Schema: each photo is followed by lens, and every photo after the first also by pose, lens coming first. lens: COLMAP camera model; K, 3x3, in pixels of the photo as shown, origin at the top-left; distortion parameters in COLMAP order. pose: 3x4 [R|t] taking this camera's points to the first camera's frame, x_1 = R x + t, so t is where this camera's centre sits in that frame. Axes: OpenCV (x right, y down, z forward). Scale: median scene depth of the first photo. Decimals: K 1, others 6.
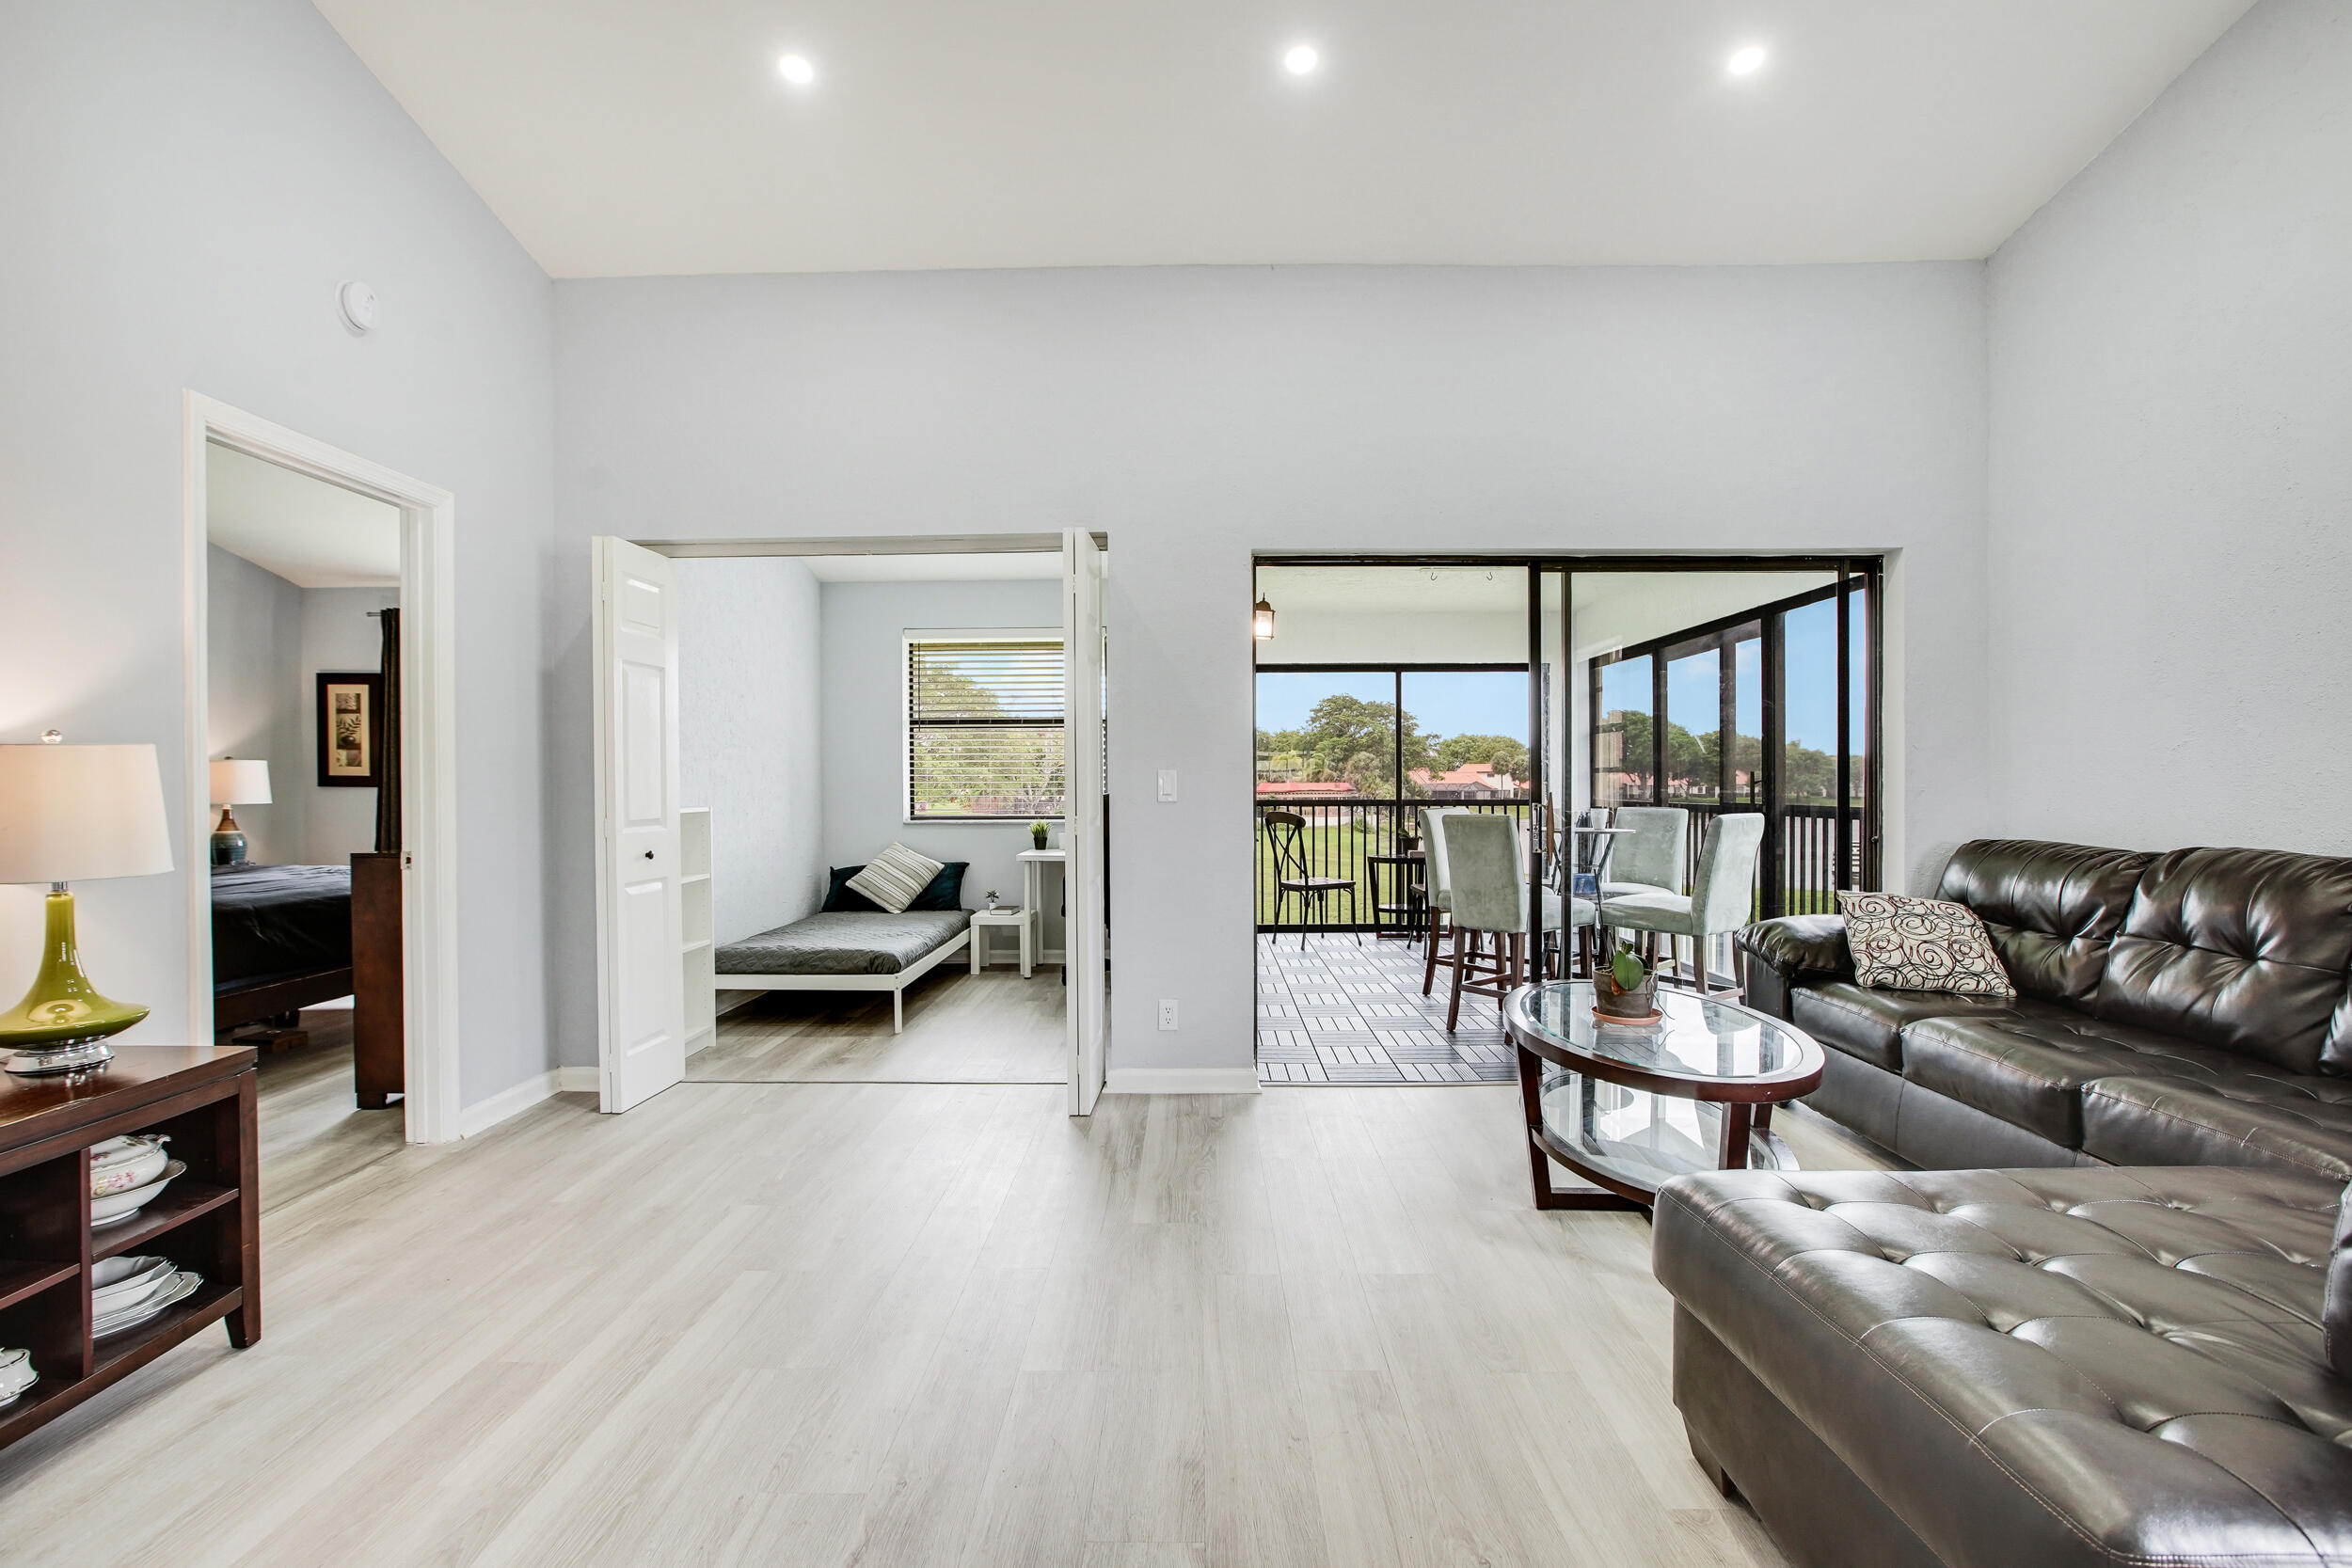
lens RADIAL K [[1096.1, 0, 1170.2], [0, 1096.1, 797.1], [0, 0, 1]] dist [-0.040058, 0.012790]
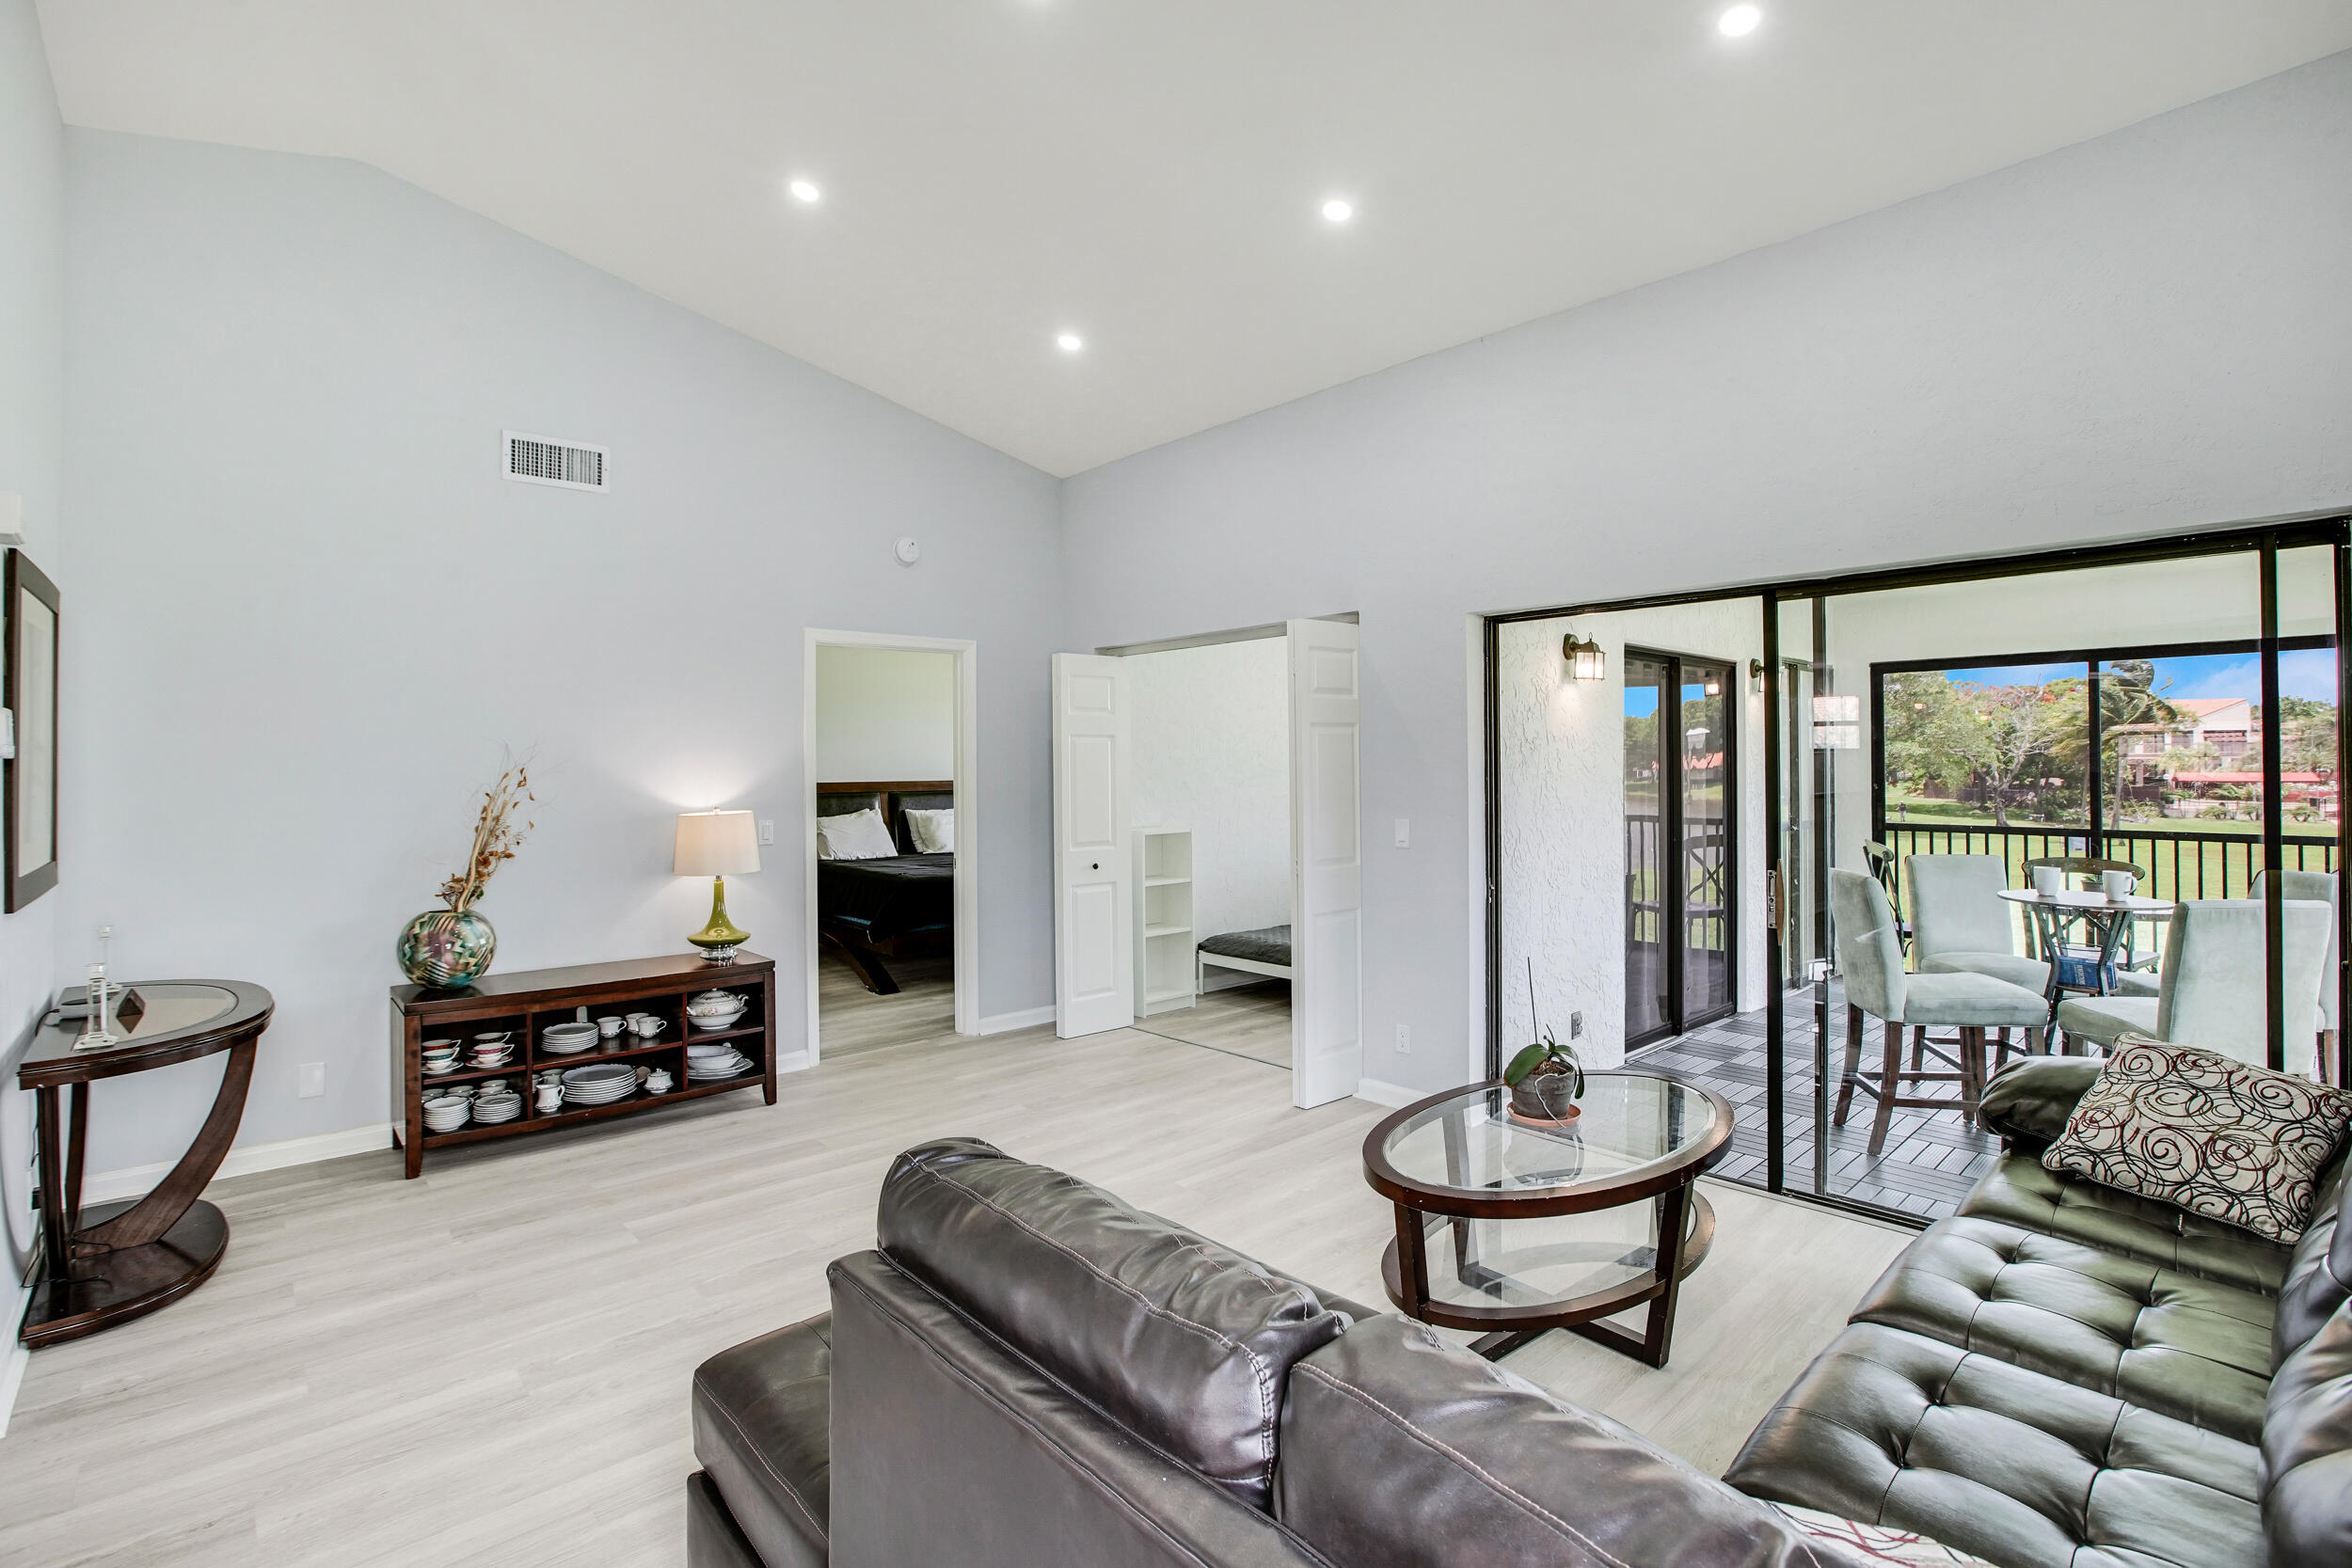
lens RADIAL K [[1096.1, 0, 1168.4], [0, 1096.1, 772.6], [0, 0, 1]] dist [-0.040058, 0.012790]
pose [[0.676951, 0.004675, -0.736013, 0.536950], [-0.004316, 0.999988, 0.002382, -0.060444], [0.736016, 0.001564, 0.676963, 0.061029]]
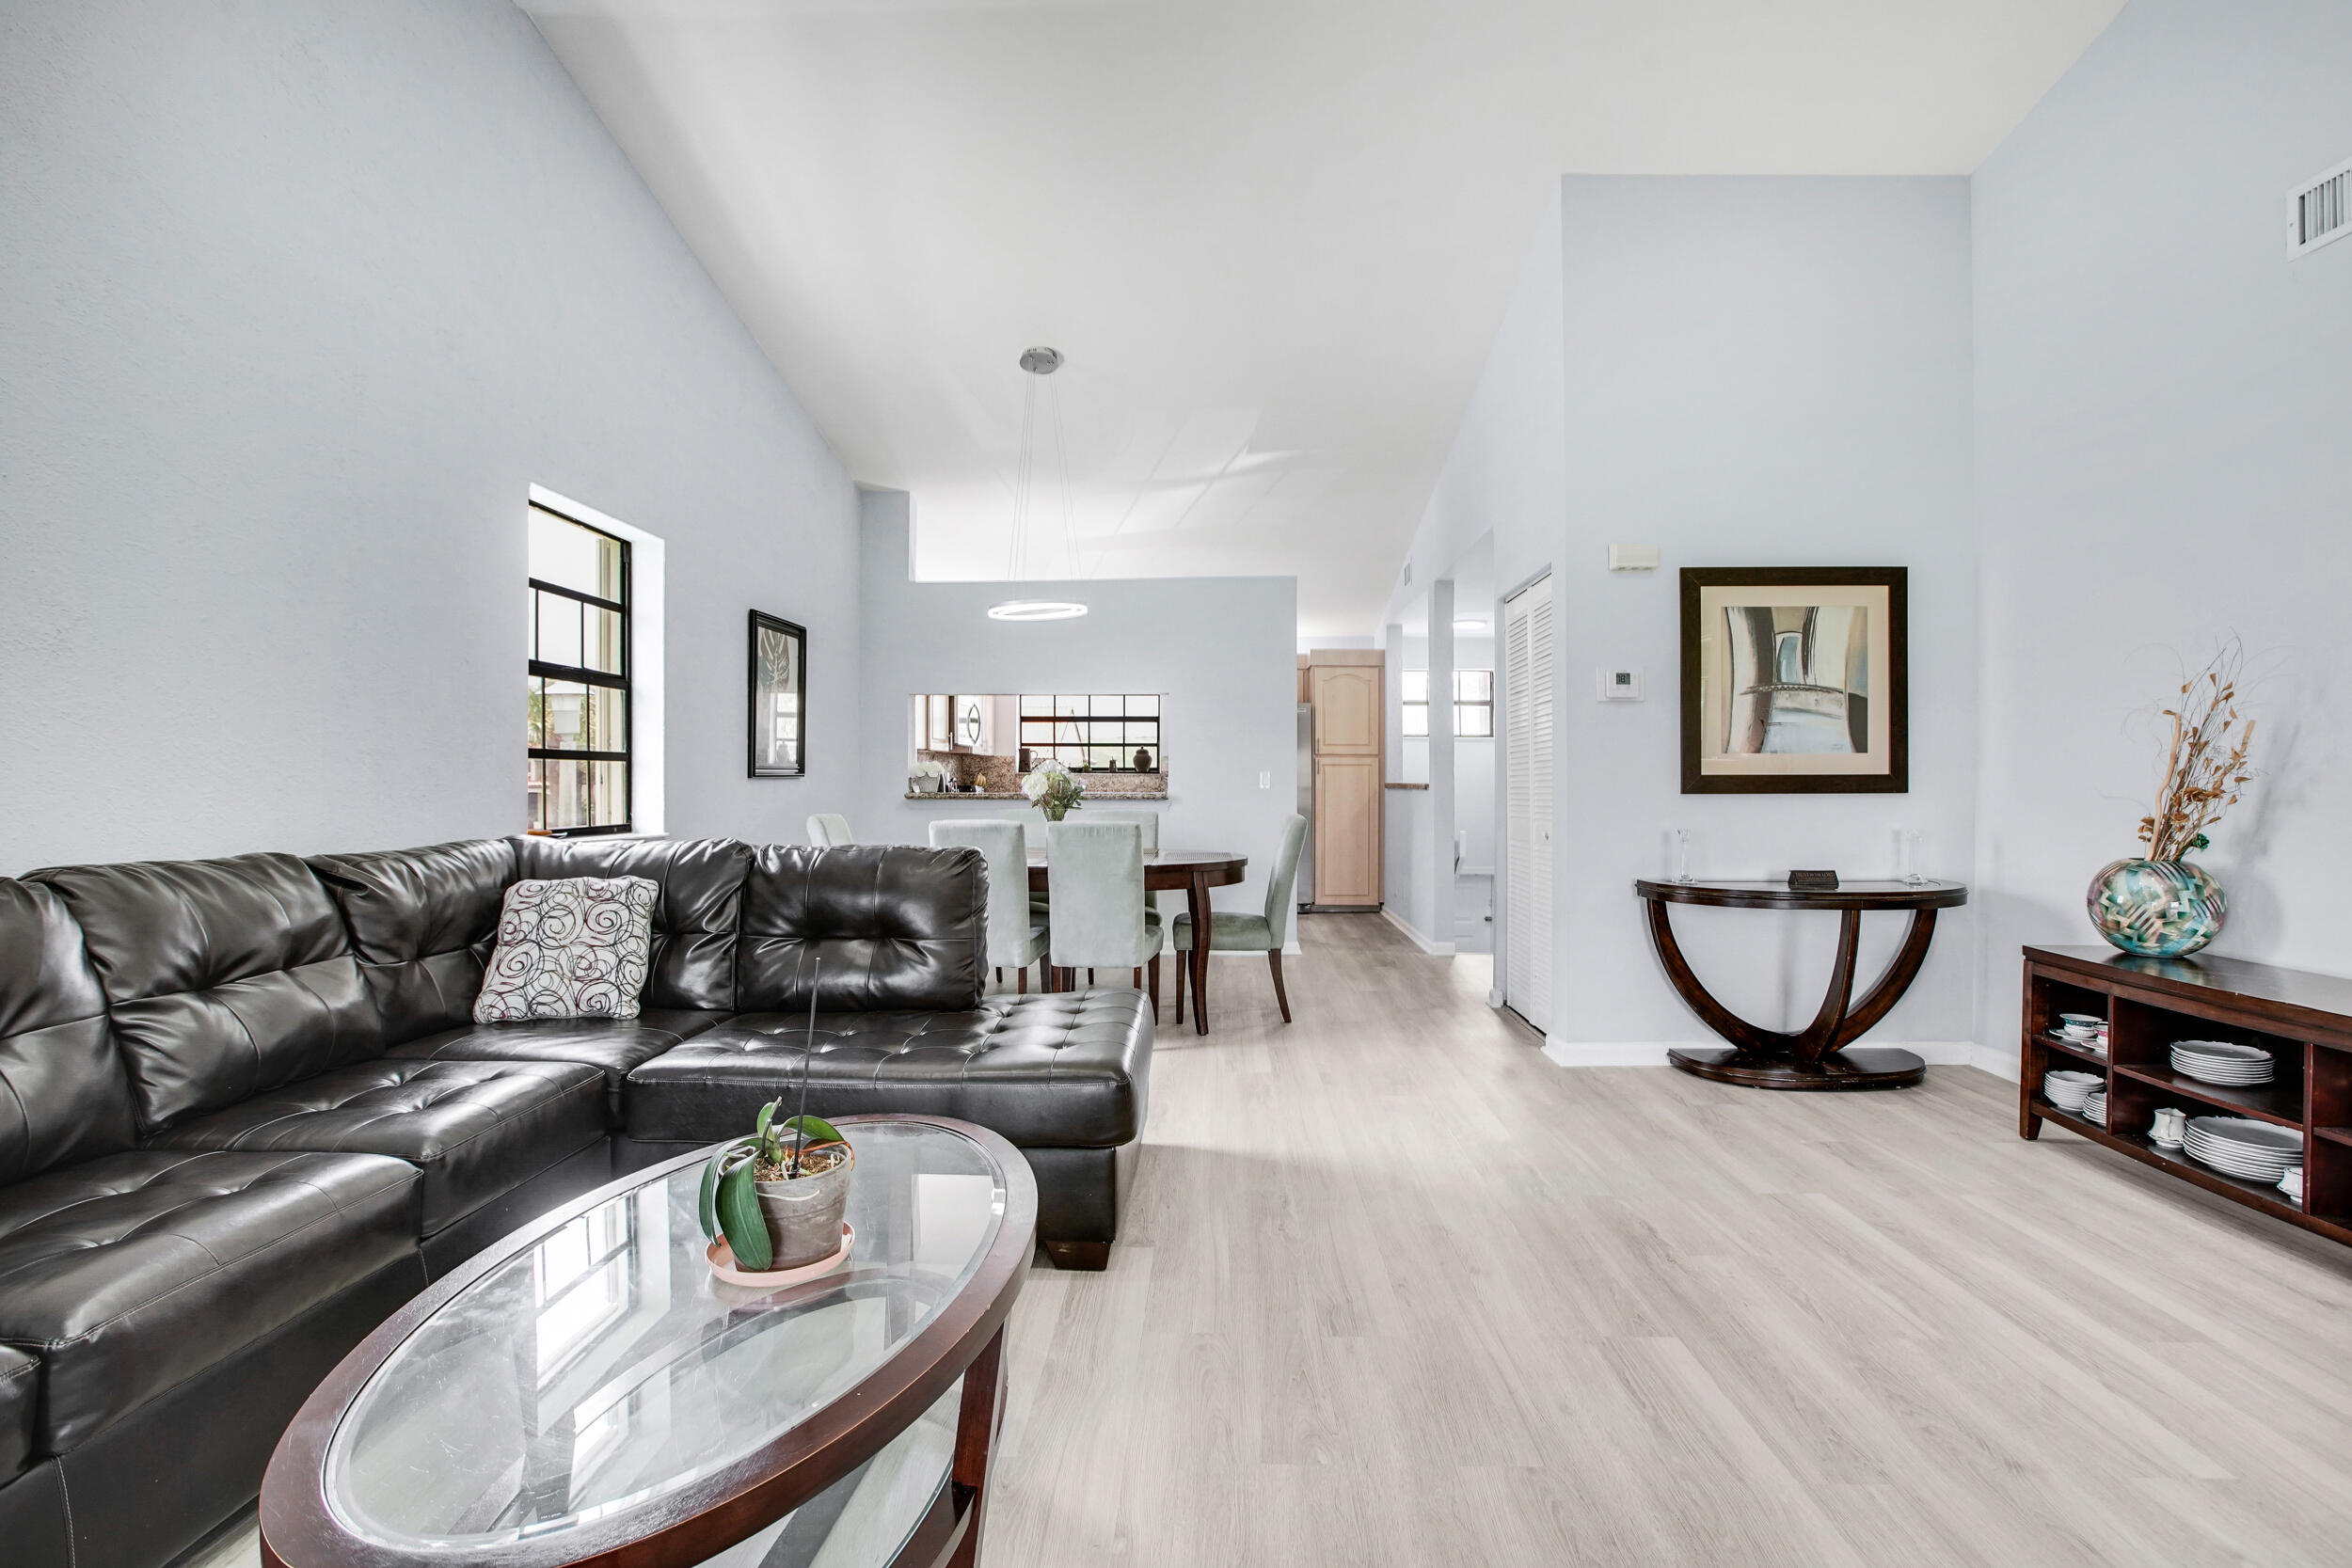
lens RADIAL K [[1096.1, 0, 1185.0], [0, 1096.1, 784.0], [0, 0, 1]] dist [-0.040058, 0.012790]
pose [[-0.999934, 0.002422, 0.011247, 0.141326], [0.002562, 0.999918, 0.012510, -0.005707], [-0.011215, 0.012538, -0.999859, 0.878956]]
